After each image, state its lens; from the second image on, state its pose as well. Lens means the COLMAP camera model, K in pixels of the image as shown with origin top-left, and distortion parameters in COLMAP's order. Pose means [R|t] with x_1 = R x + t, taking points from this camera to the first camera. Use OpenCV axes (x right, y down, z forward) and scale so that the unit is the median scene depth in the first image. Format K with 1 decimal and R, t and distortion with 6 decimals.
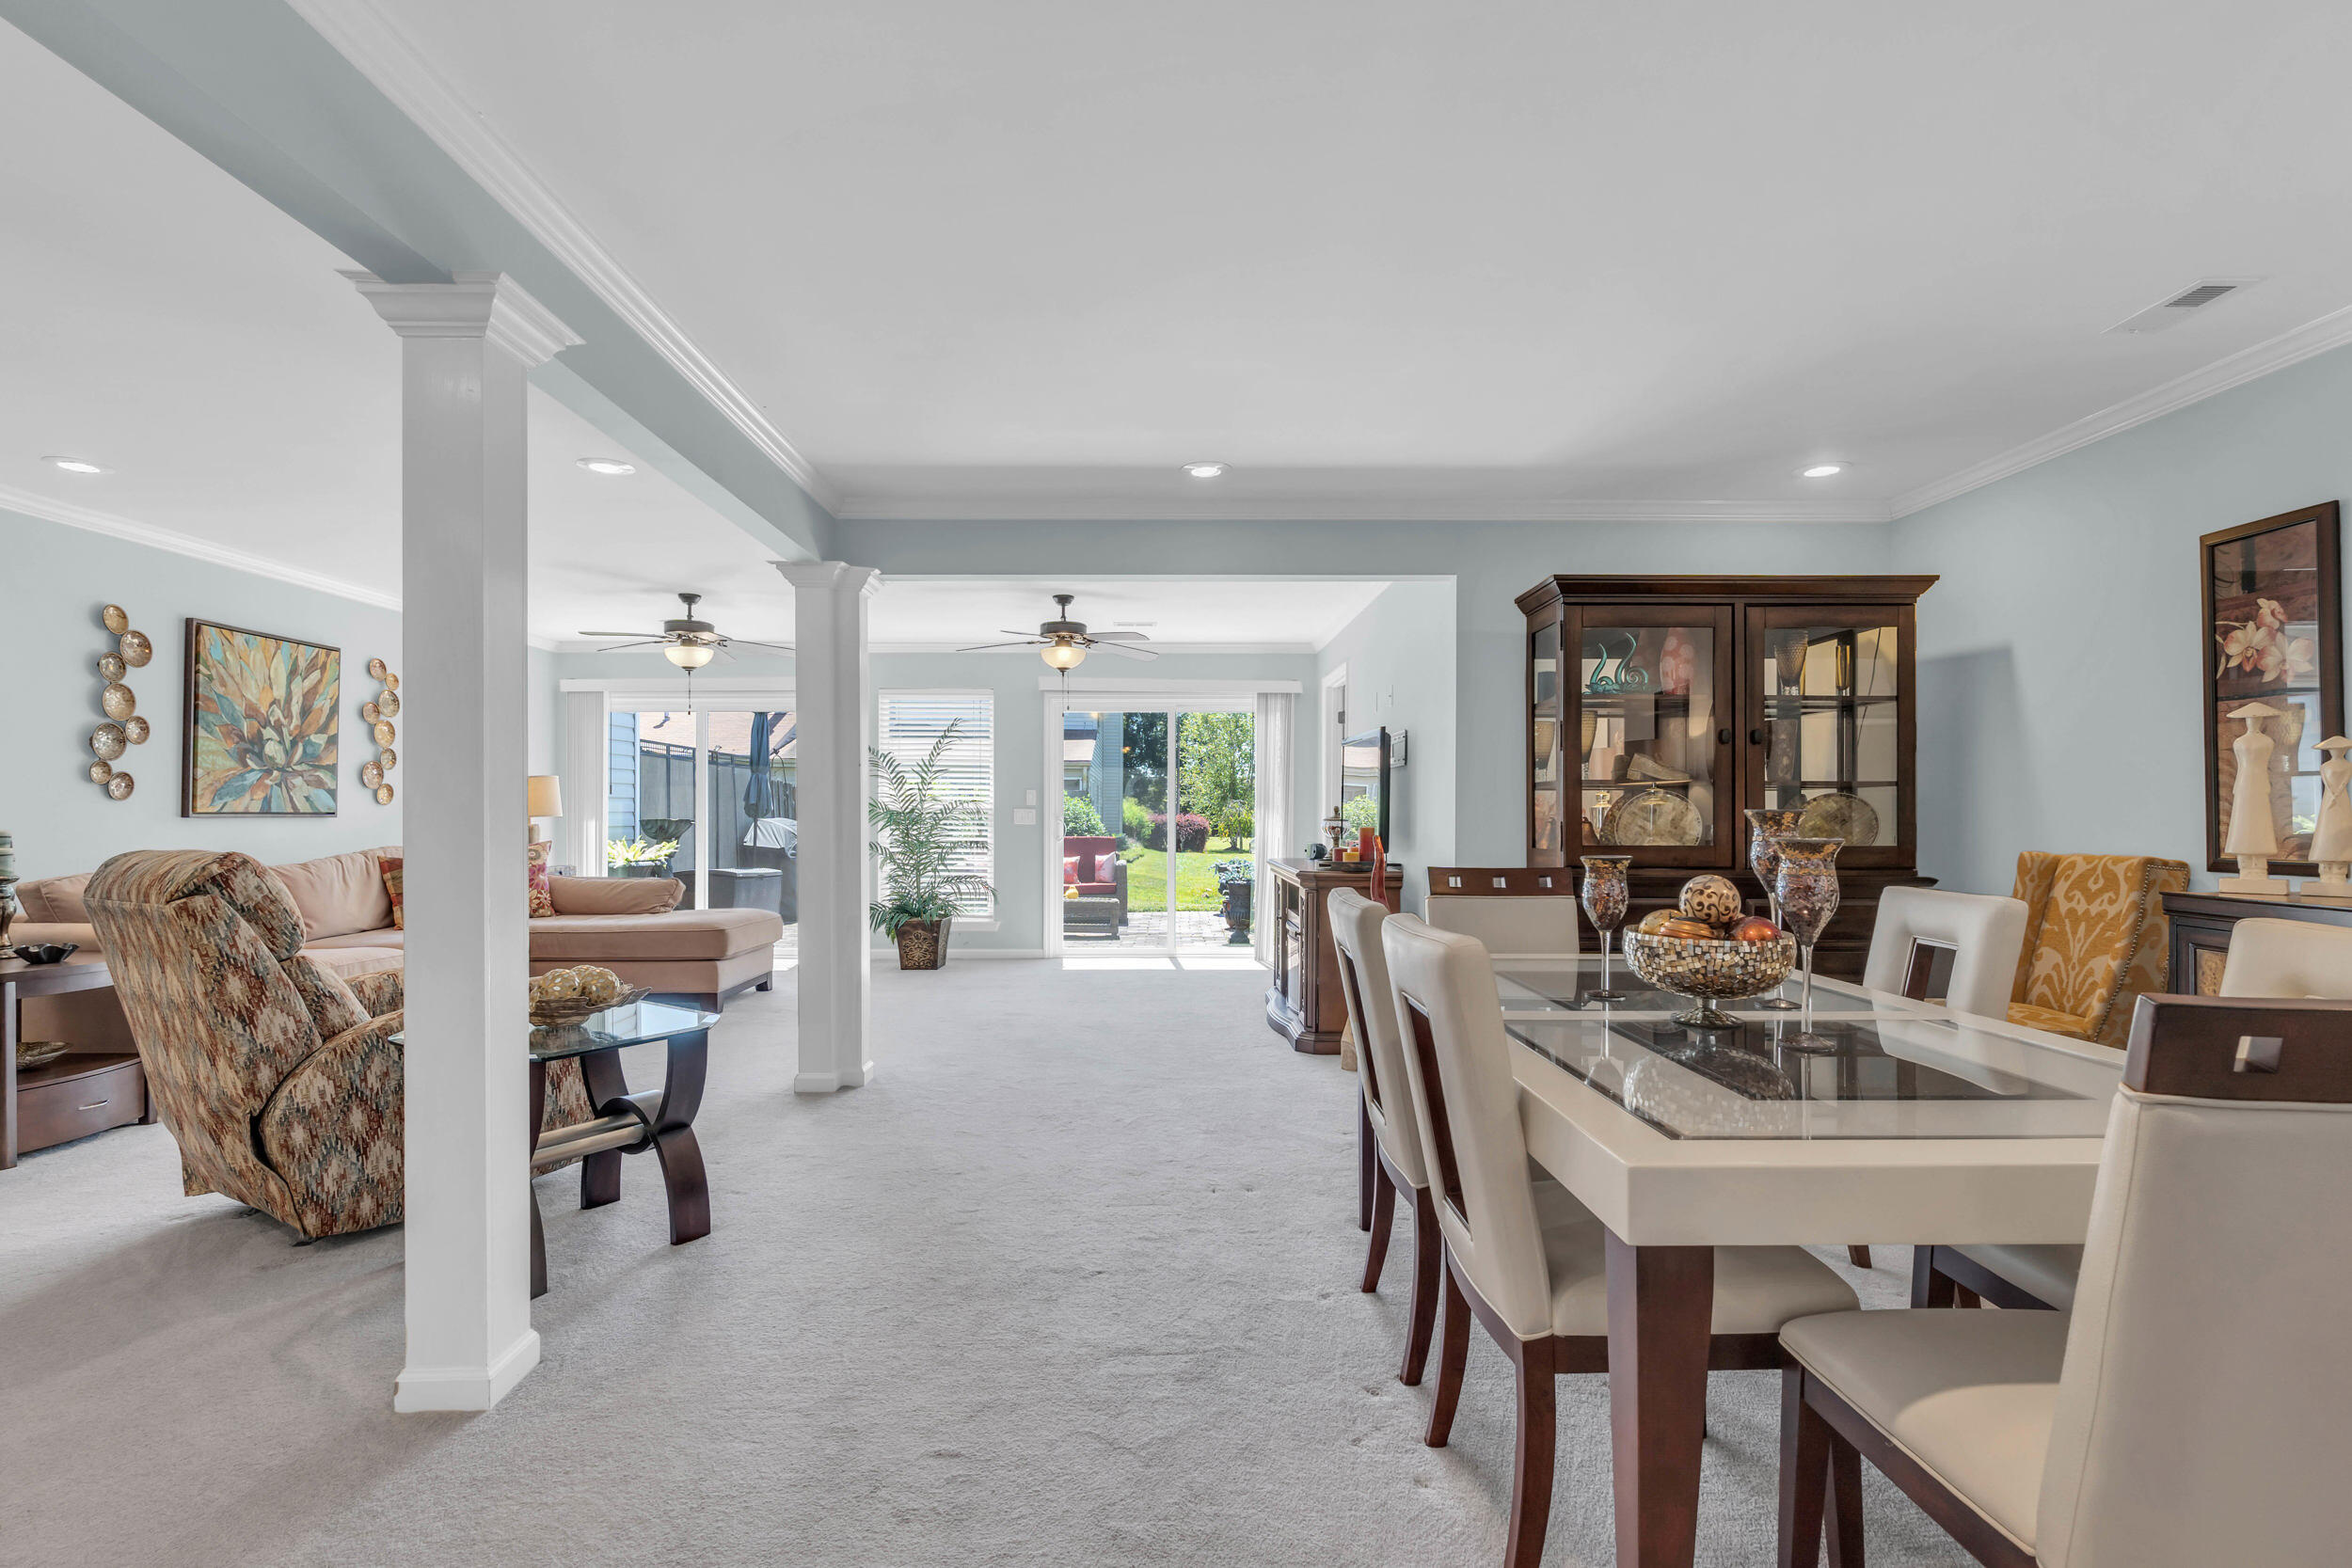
lens RADIAL K [[1131.0, 0, 1176.6], [0, 1131.0, 798.9], [0, 0, 1]] dist [-0.003623, -0.000679]
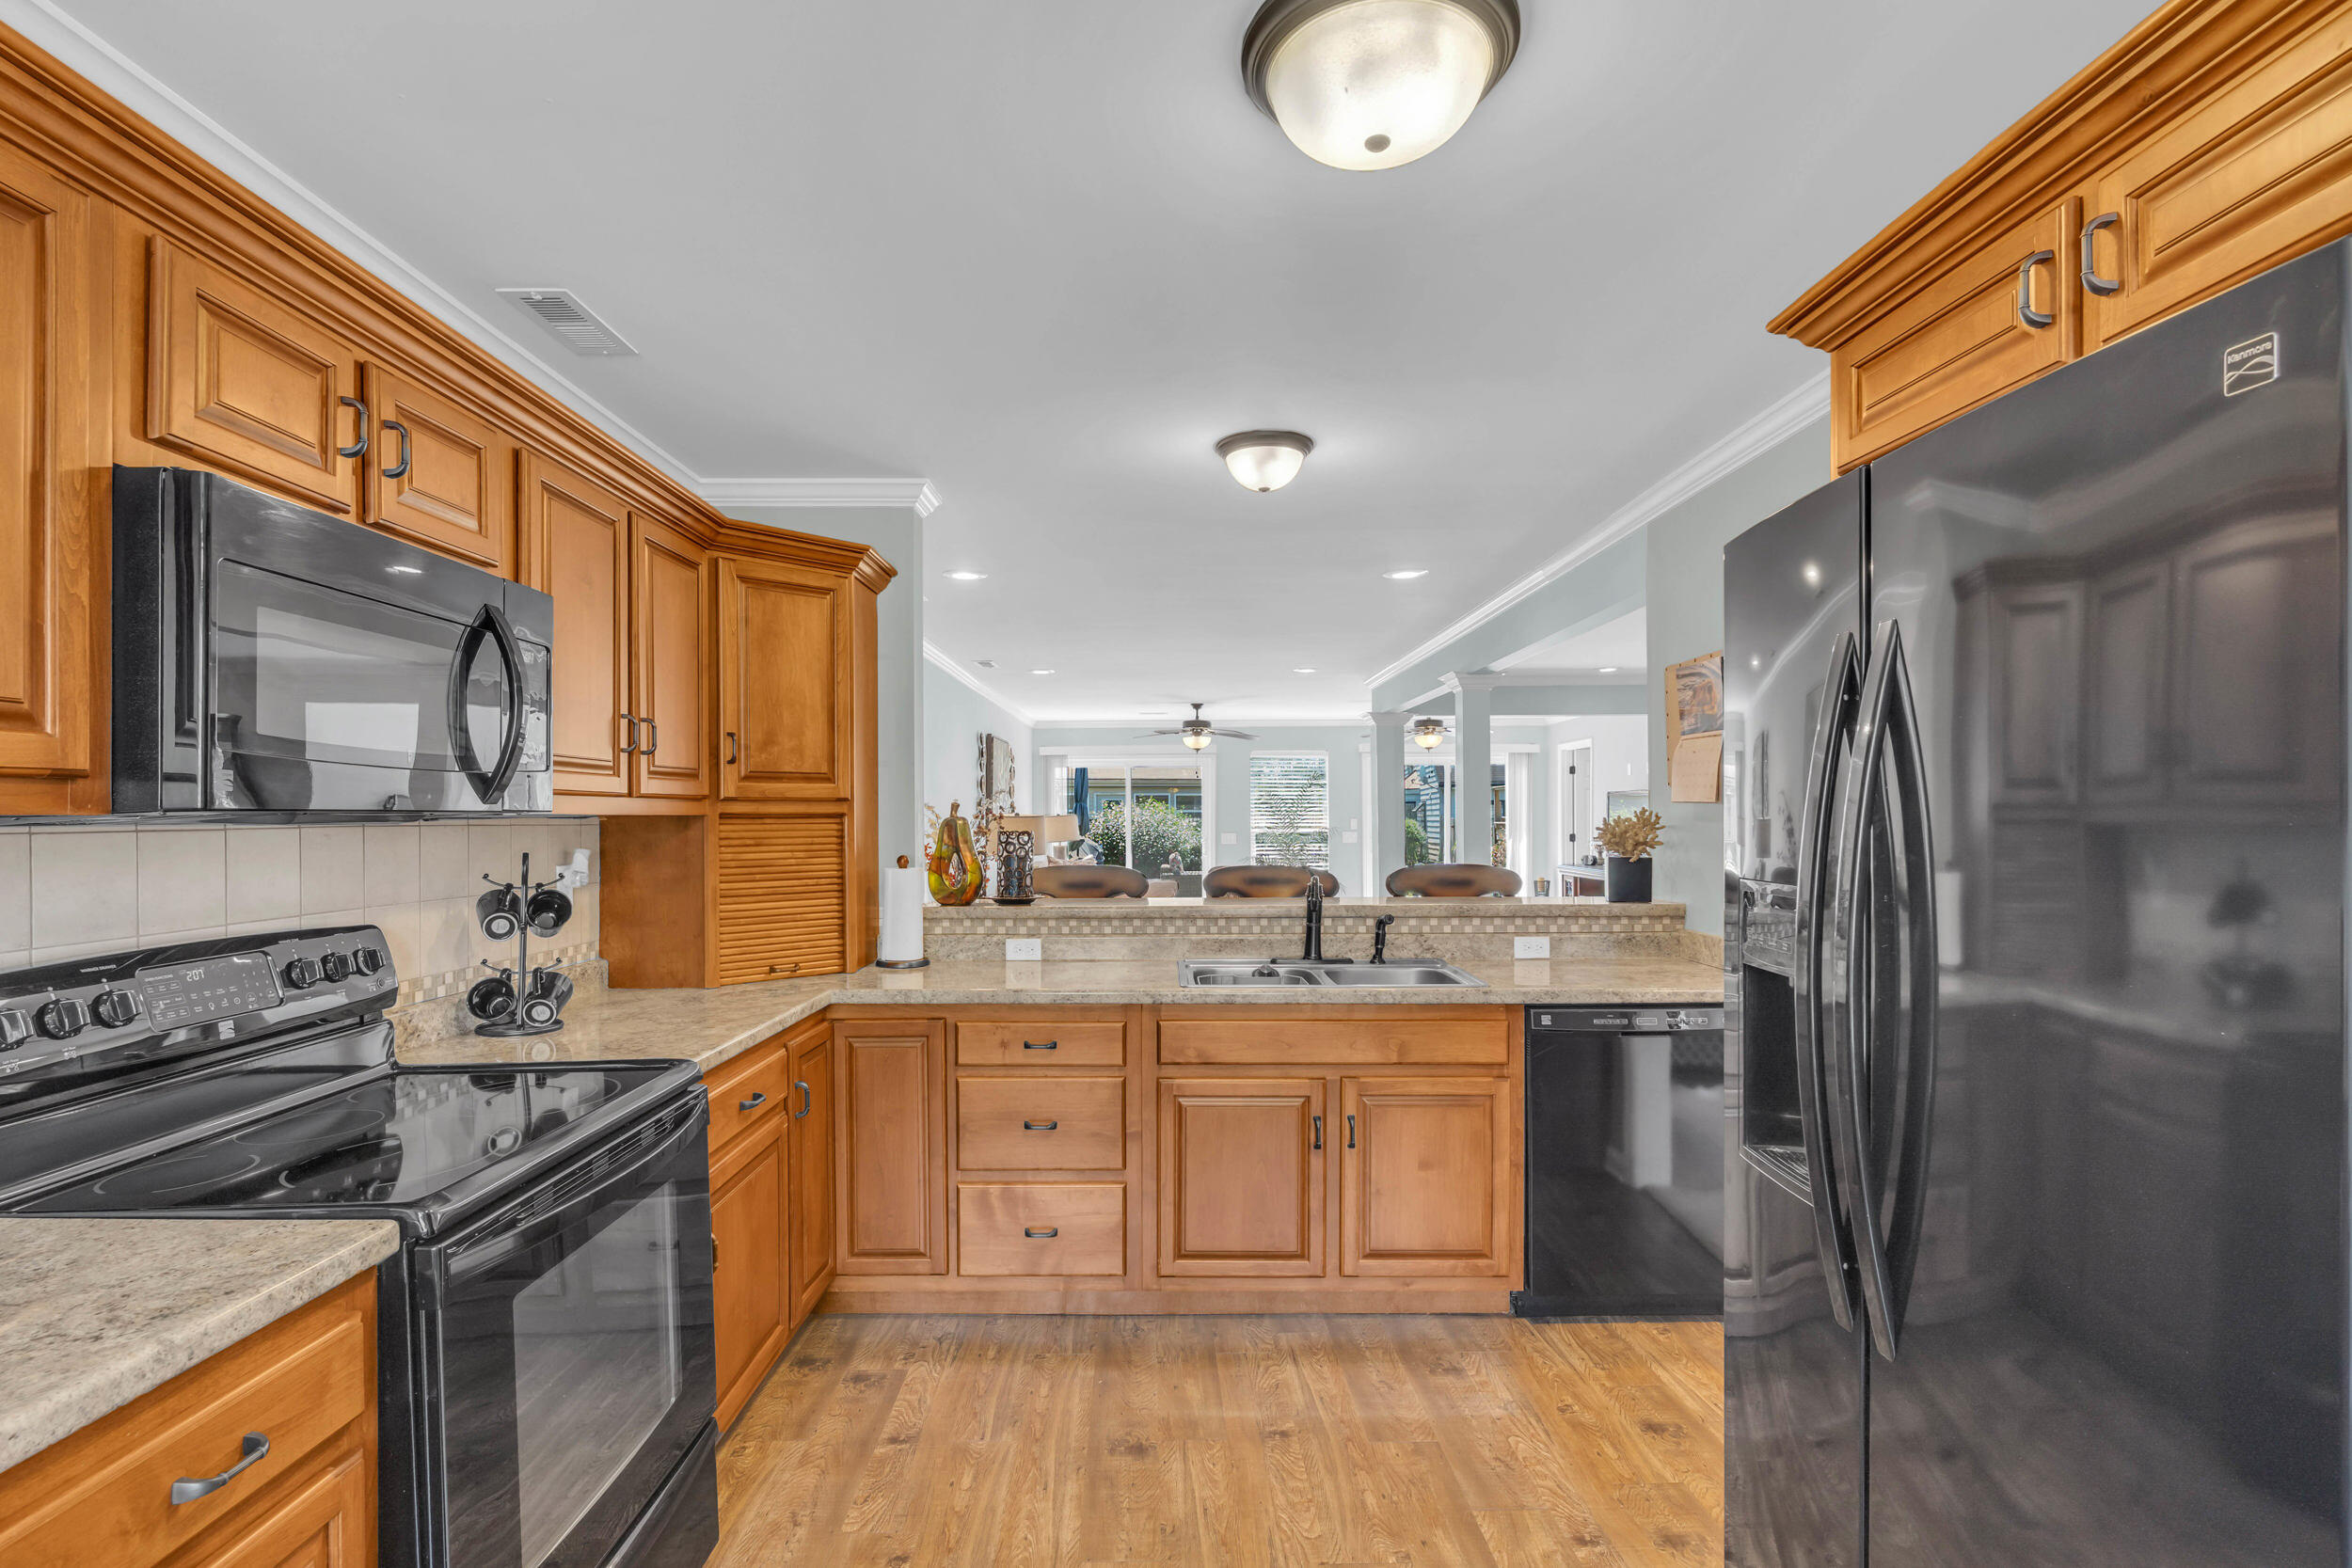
lens RADIAL K [[1131.0, 0, 1178.2], [0, 1131.0, 795.5], [0, 0, 1]] dist [-0.003623, -0.000679]
pose [[0.999971, -0.005606, -0.005240, -0.525573], [0.005573, 0.999964, -0.006357, -0.046171], [0.005275, 0.006327, 0.999966, -0.709823]]
